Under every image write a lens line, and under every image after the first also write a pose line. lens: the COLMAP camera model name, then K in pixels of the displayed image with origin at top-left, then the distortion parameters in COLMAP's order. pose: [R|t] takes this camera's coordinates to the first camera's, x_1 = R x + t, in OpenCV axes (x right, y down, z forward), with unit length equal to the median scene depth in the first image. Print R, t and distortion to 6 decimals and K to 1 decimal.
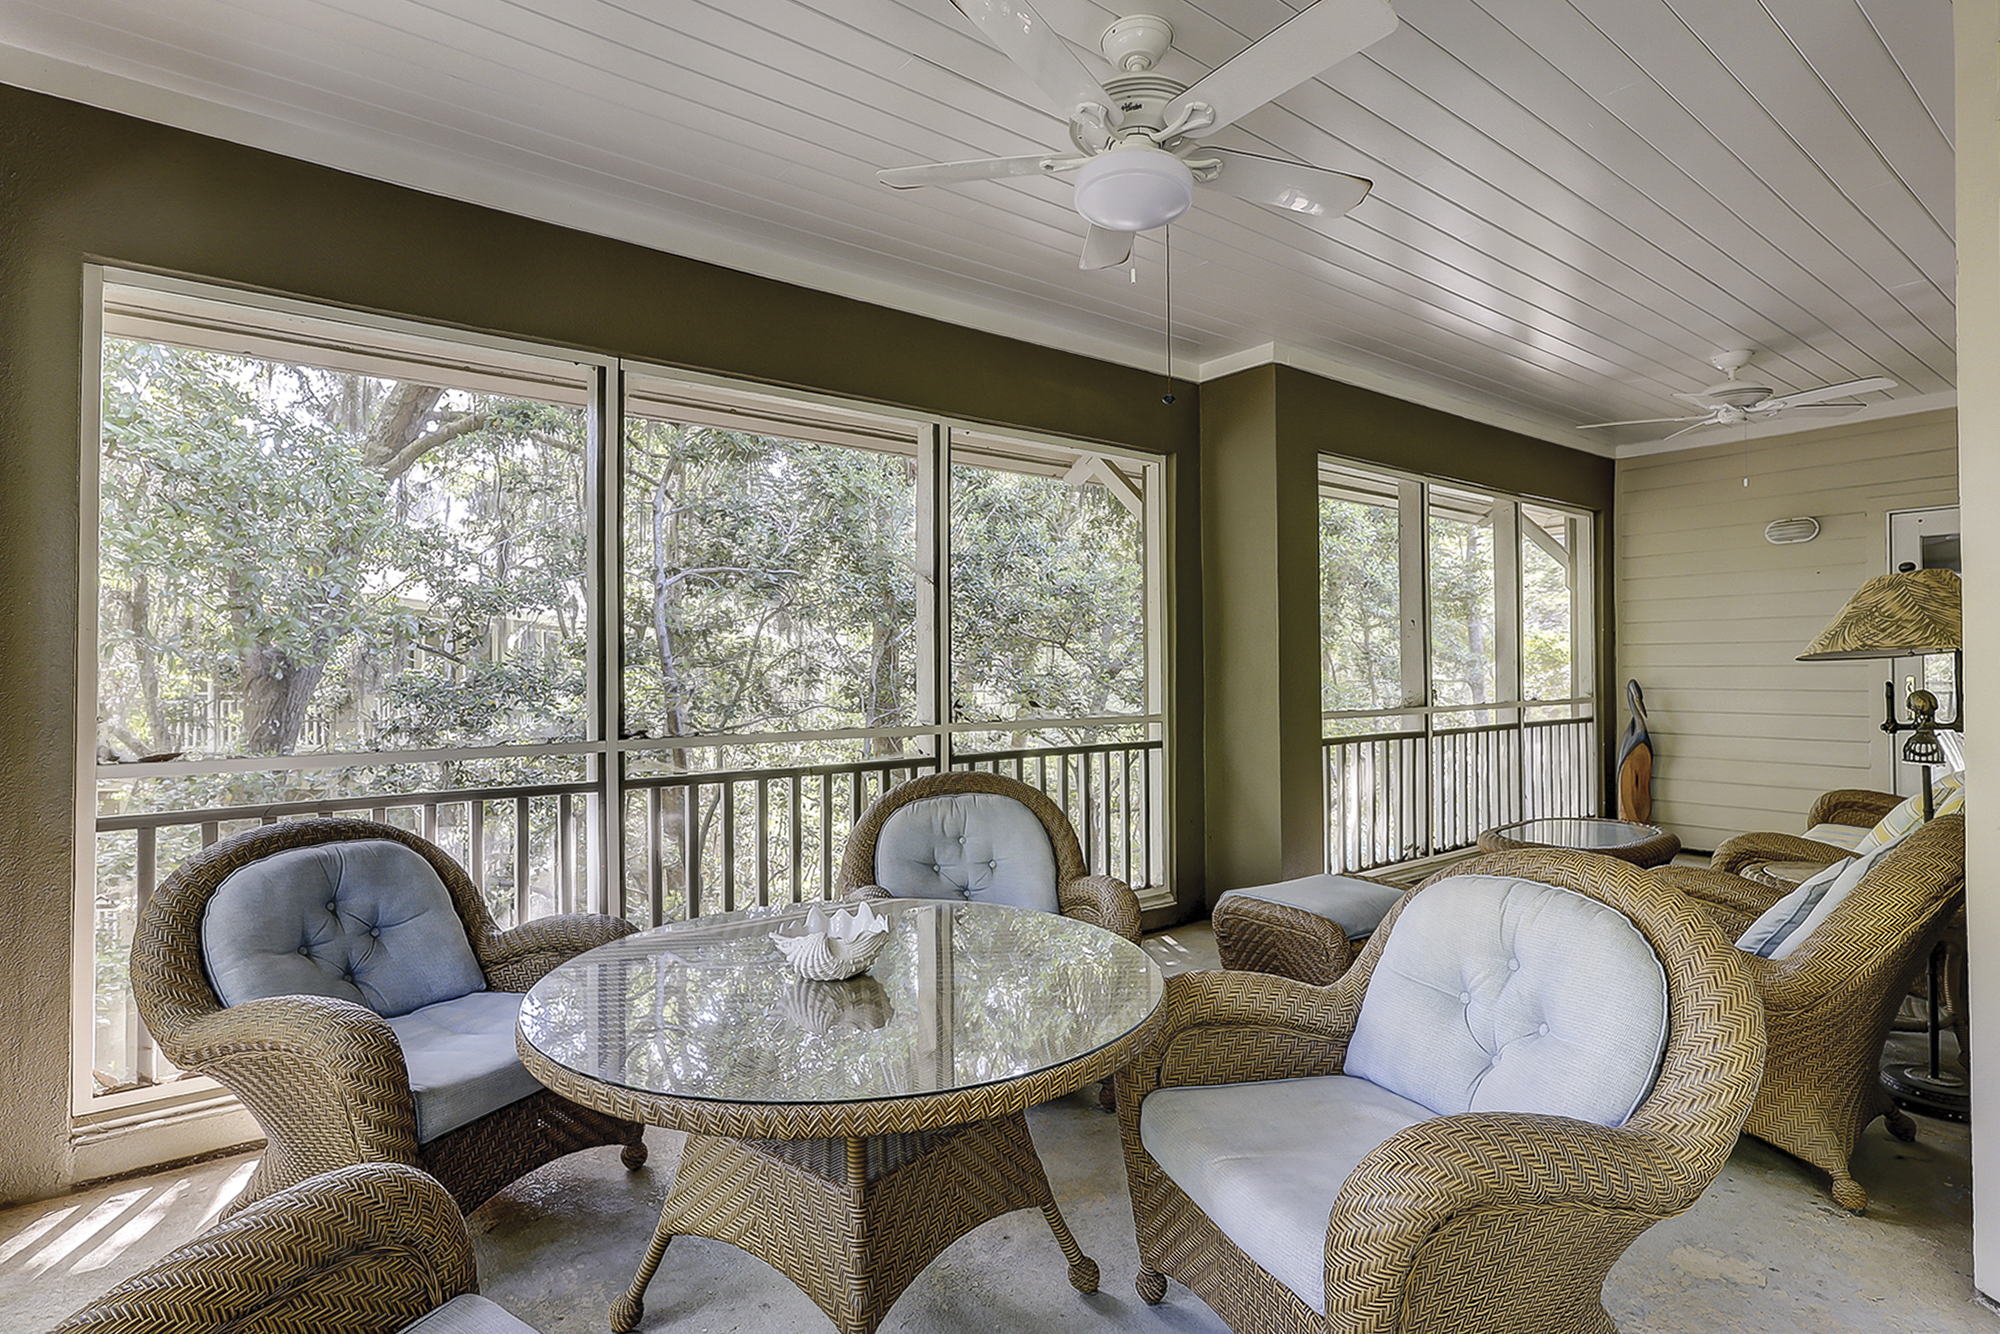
lens RADIAL K [[977.6, 0, 993.1], [0, 977.6, 652.3], [0, 0, 1]] dist [-0.011195, 0.002818]
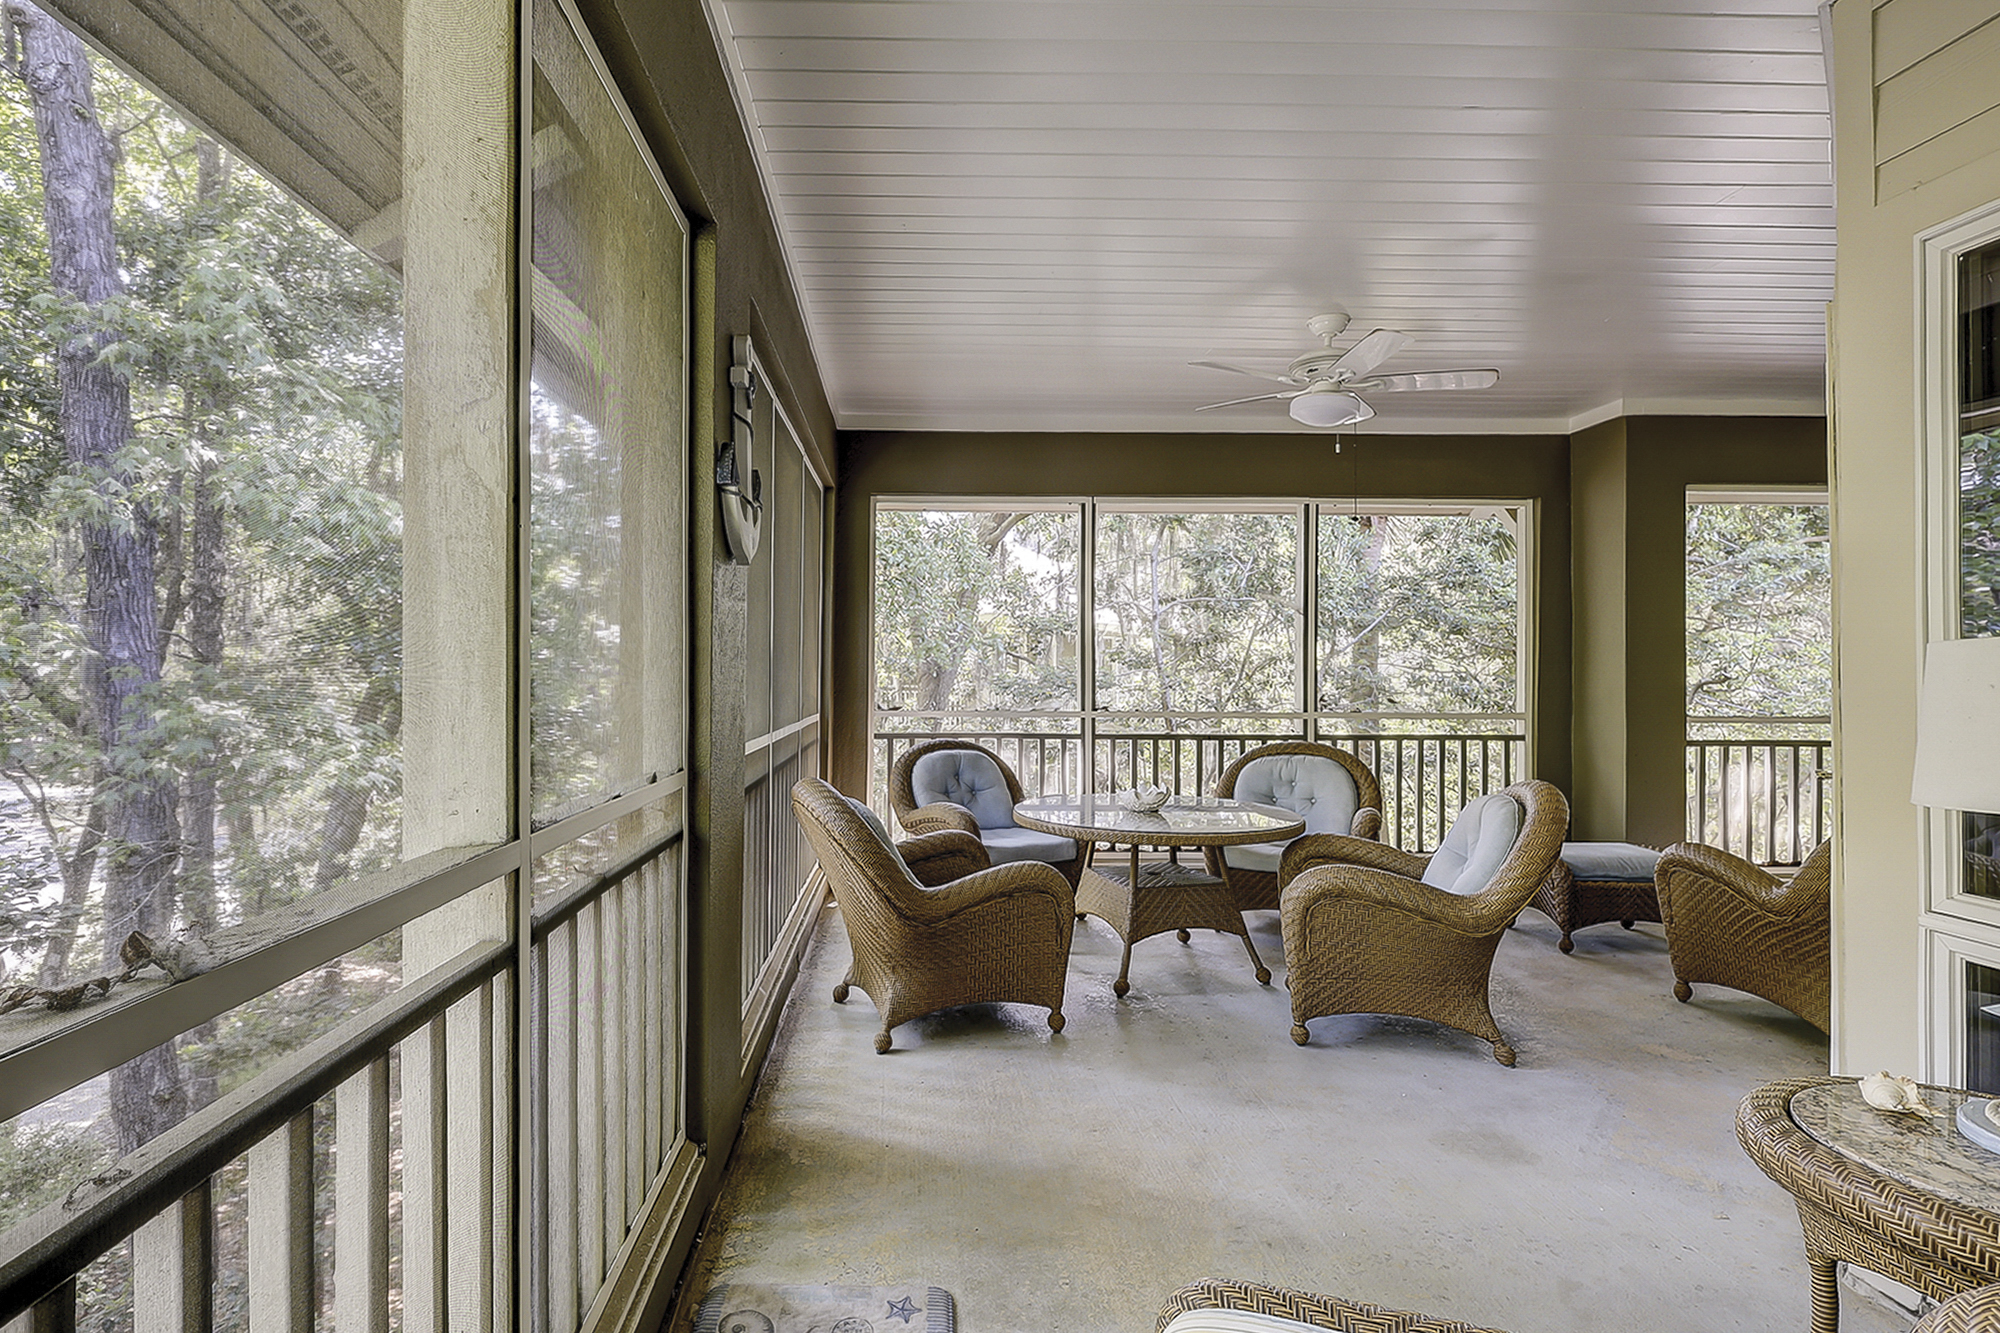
lens RADIAL K [[977.6, 0, 999.6], [0, 977.6, 663.4], [0, 0, 1]] dist [-0.011195, 0.002818]
pose [[0.844879, 0.005835, -0.534926, 0.419678], [-0.001988, 0.999968, 0.007768, -0.010746], [0.534954, -0.005500, 0.844863, -0.586553]]
